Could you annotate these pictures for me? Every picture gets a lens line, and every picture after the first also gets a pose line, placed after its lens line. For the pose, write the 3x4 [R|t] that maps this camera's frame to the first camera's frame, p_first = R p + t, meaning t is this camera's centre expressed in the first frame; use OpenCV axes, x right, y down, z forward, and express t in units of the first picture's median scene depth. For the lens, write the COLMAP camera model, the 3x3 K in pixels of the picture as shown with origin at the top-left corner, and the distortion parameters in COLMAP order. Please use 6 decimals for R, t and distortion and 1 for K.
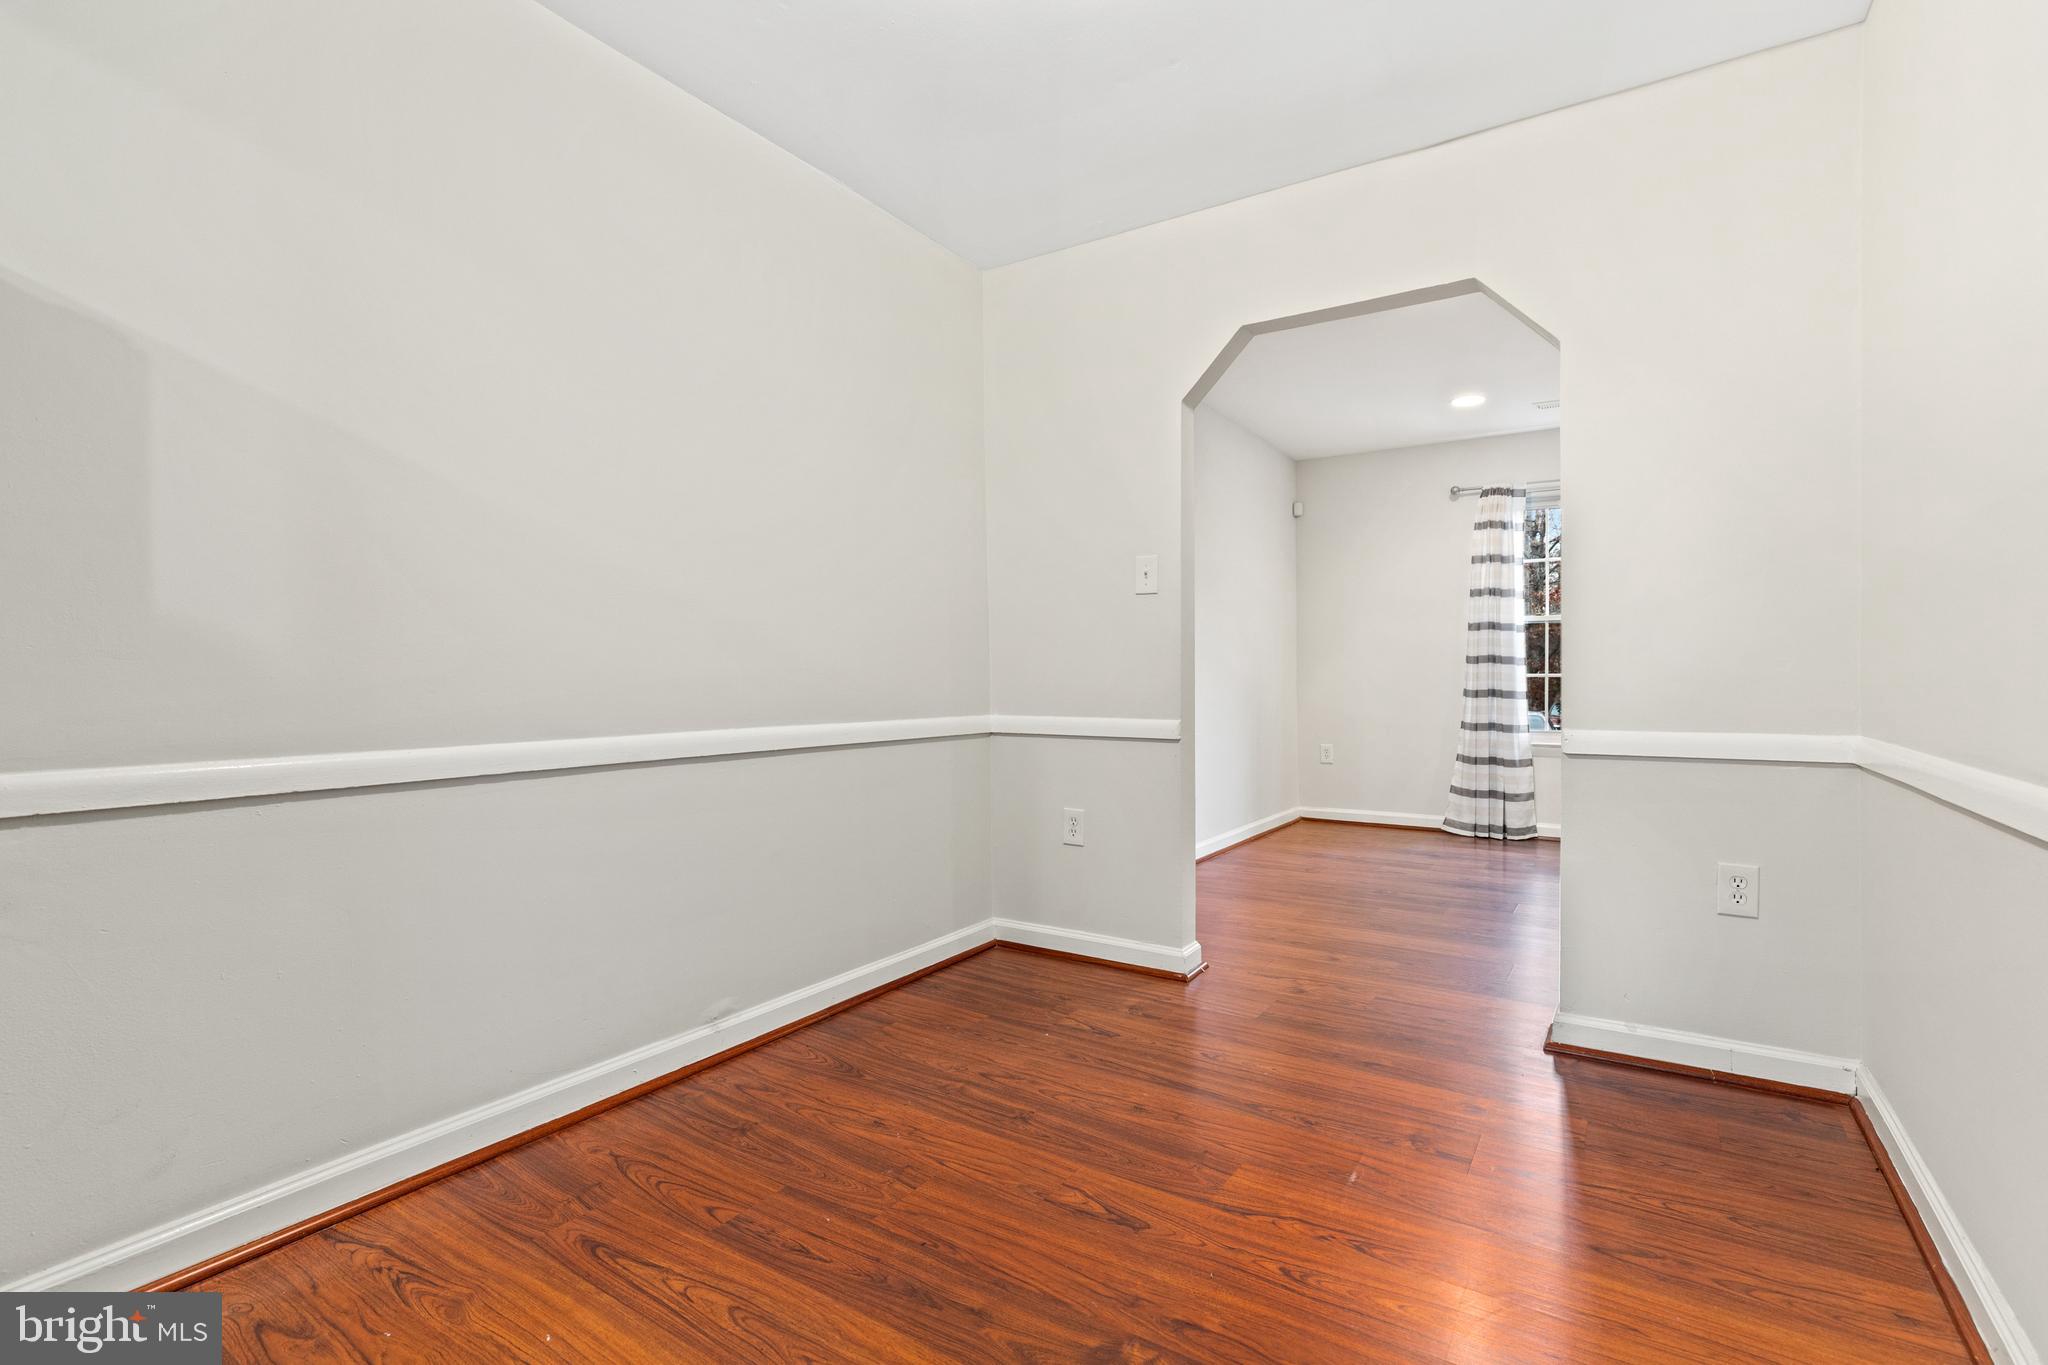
lens RADIAL K [[952.2, 0, 1022.2], [0, 952.2, 679.2], [0, 0, 1]] dist [-0.001443, -0.001374]
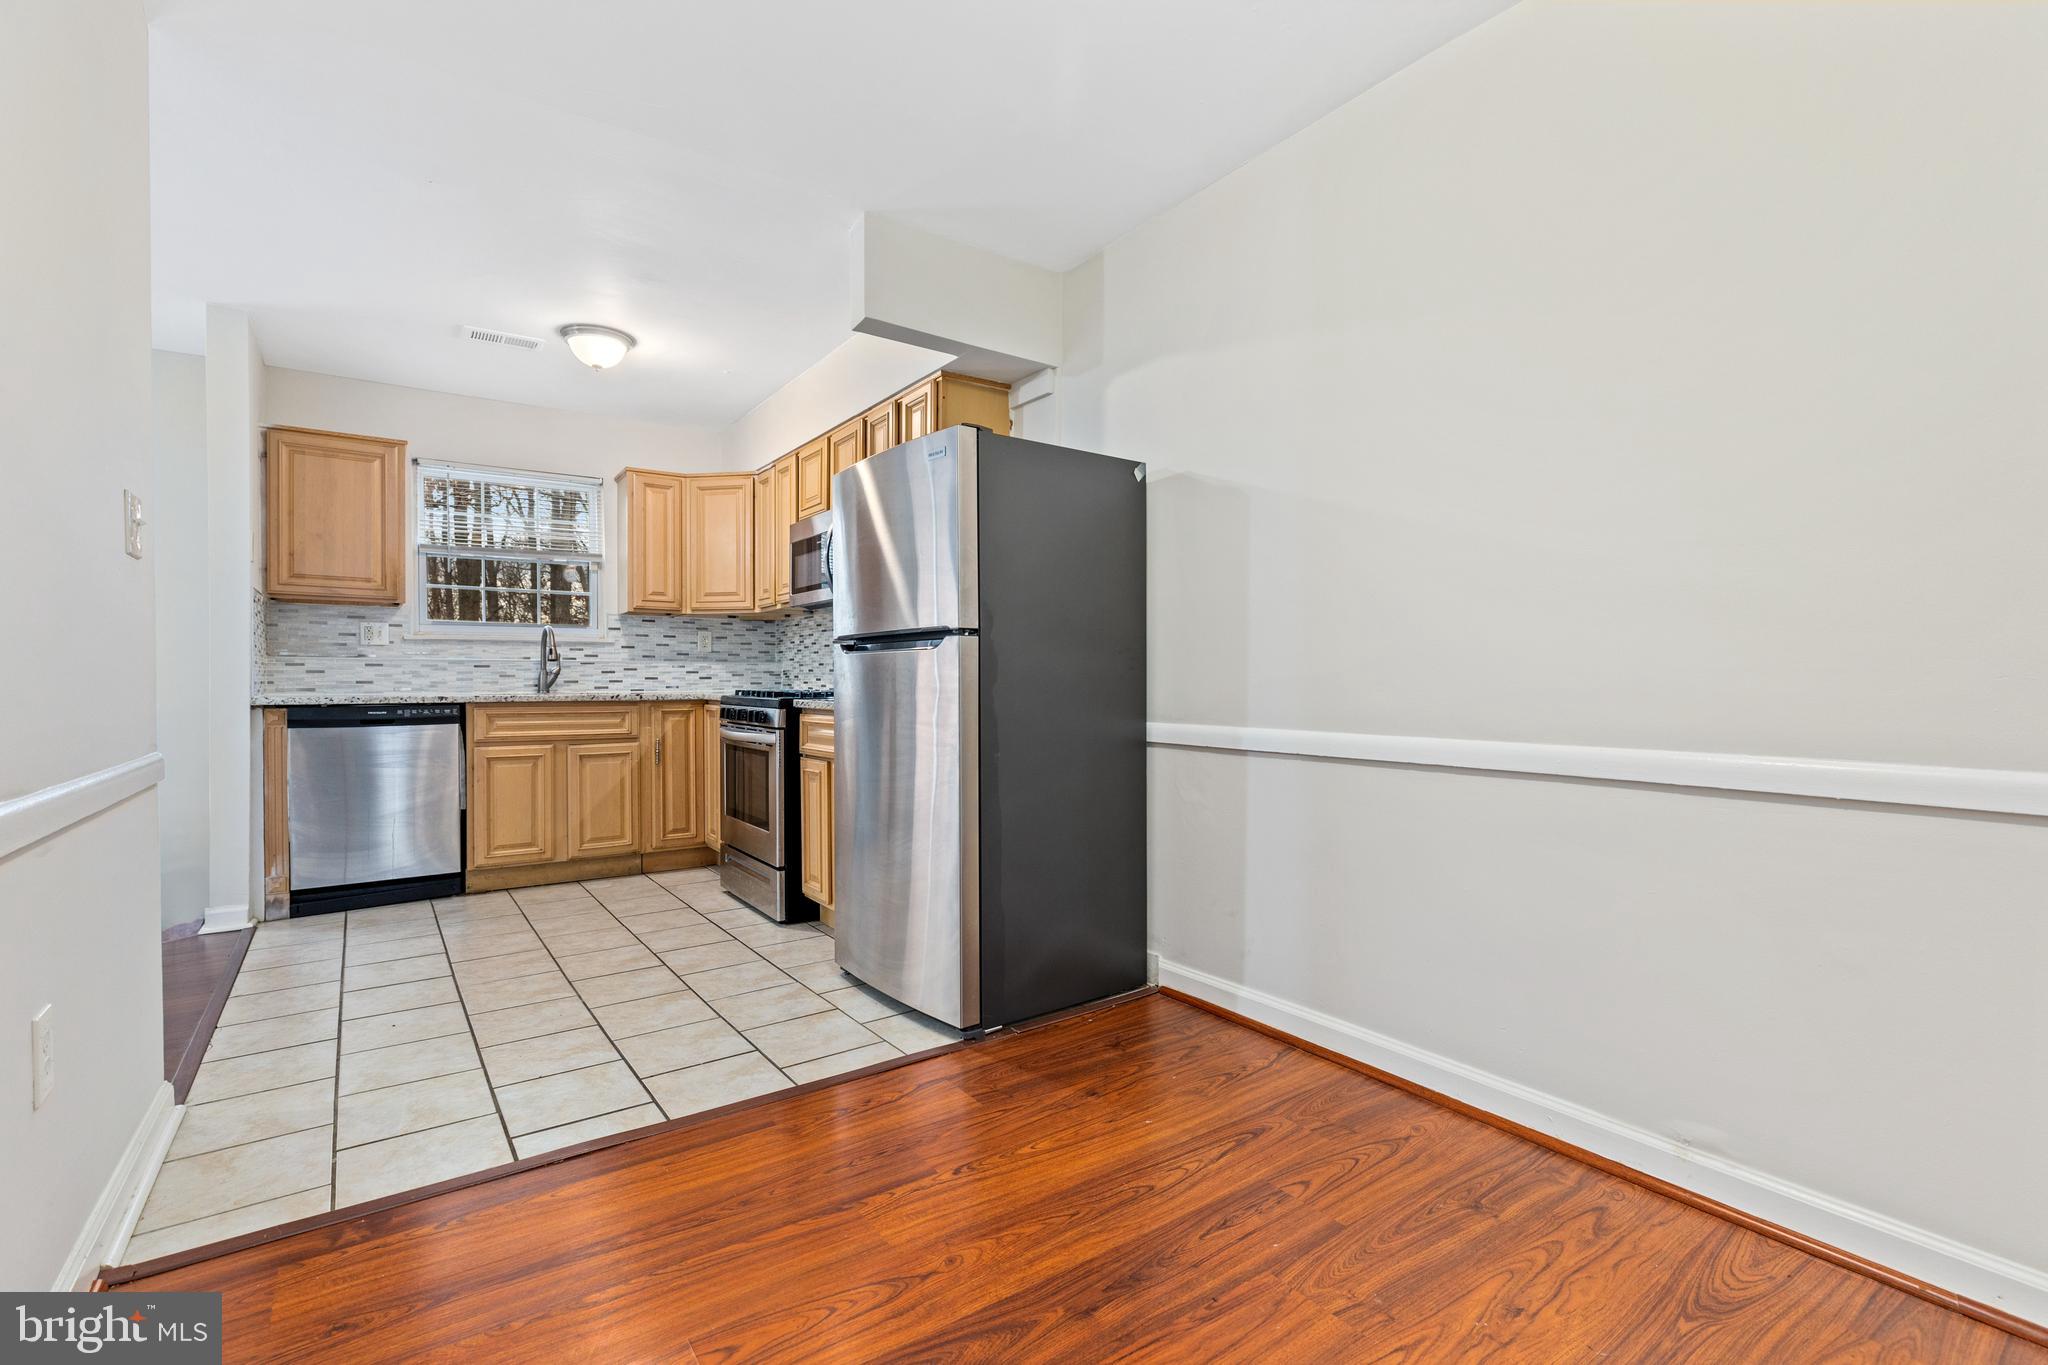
lens RADIAL K [[919.2, 0, 1018.9], [0, 919.2, 691.6], [0, 0, 1]] dist [0.007828, -0.002049]
pose [[-0.366964, 0.016912, -0.930081, 0.231848], [-0.001862, 0.999819, 0.018915, -0.002649], [0.930233, 0.008673, -0.366866, 0.339534]]
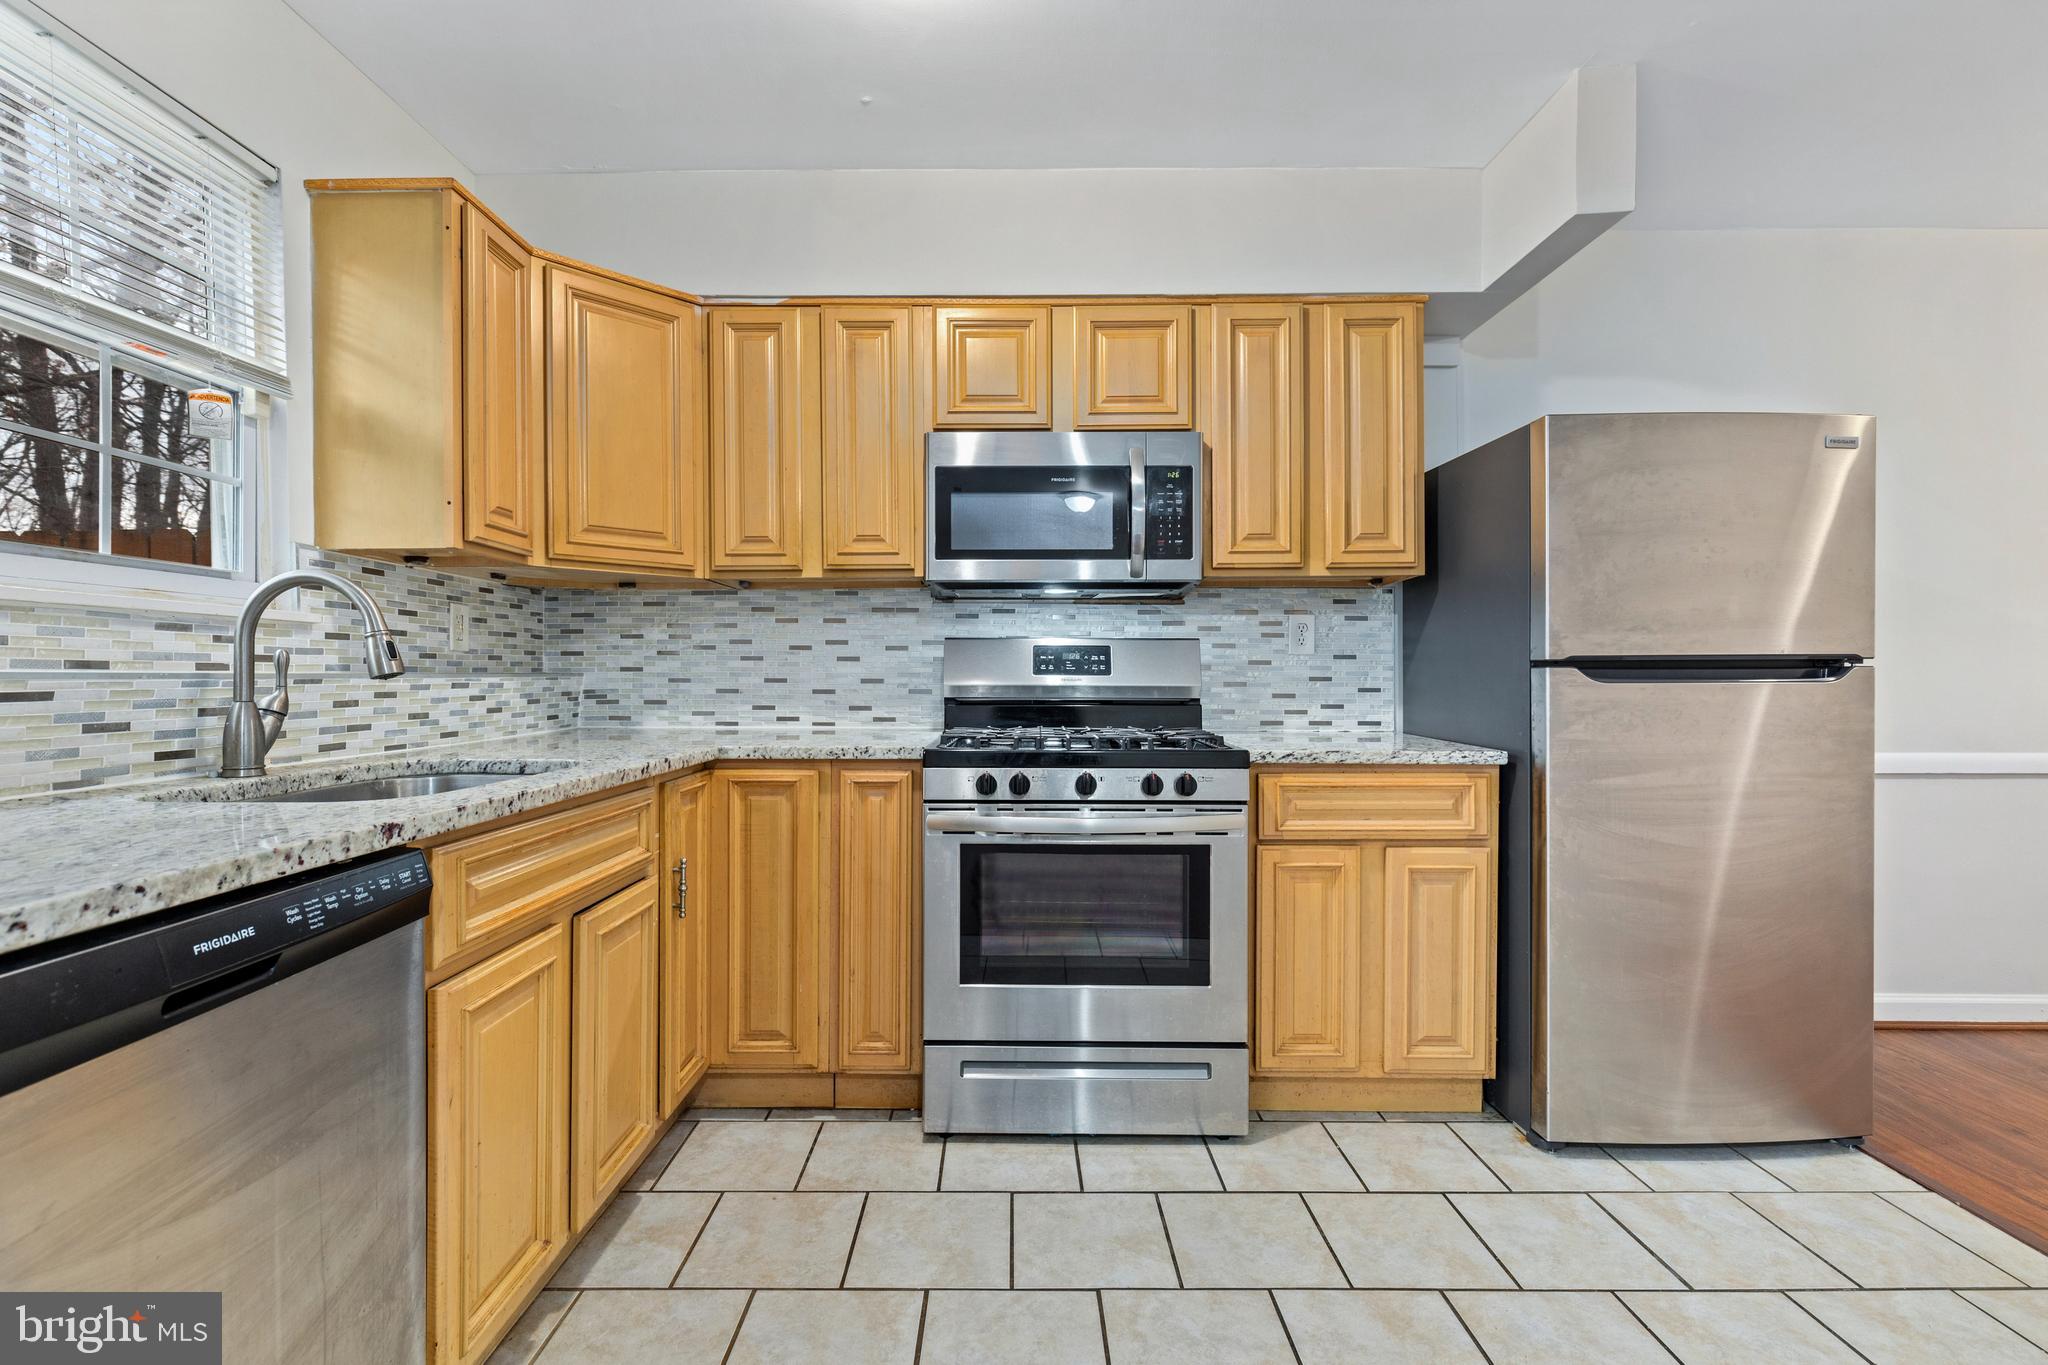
lens RADIAL K [[919.2, 0, 1015.7], [0, 919.2, 680.7], [0, 0, 1]] dist [0.007828, -0.002049]
pose [[0.547413, 0.007515, -0.836829, -0.047826], [-0.005250, 0.999971, 0.005546, -0.015516], [0.836846, 0.001358, 0.547436, -0.347121]]
